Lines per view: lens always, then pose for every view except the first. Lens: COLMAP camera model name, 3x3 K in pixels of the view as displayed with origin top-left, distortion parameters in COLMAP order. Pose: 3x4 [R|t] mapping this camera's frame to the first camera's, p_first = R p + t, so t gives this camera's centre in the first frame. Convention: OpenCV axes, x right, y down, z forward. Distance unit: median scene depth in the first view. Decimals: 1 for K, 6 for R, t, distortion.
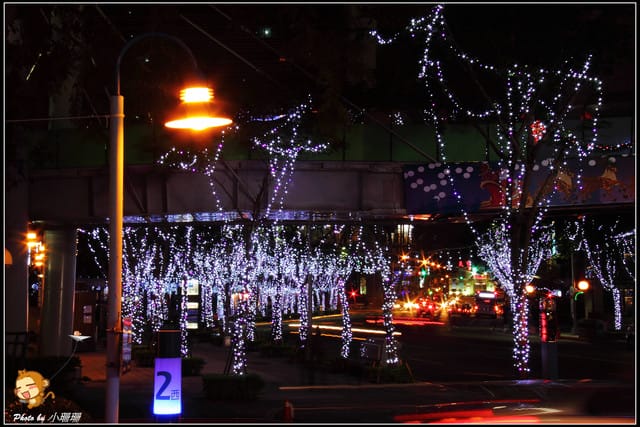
lens RADIAL K [[948.6, 0, 320.0], [0, 948.6, 213.5], [0, 0, 1]] dist [0.026910, 0.002061]
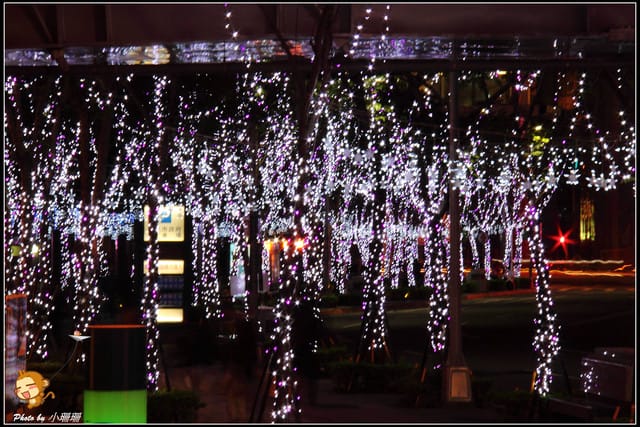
lens RADIAL K [[2976.5, 0, 320.0], [0, 2976.5, 213.5], [0, 0, 1]] dist [0.856283, 1.263261]
pose [[0.996856, 0.001547, -0.079223, 0.033739], [0.005177, 0.996401, 0.084601, -0.035955], [0.079069, -0.084745, 0.993261, -0.284988]]
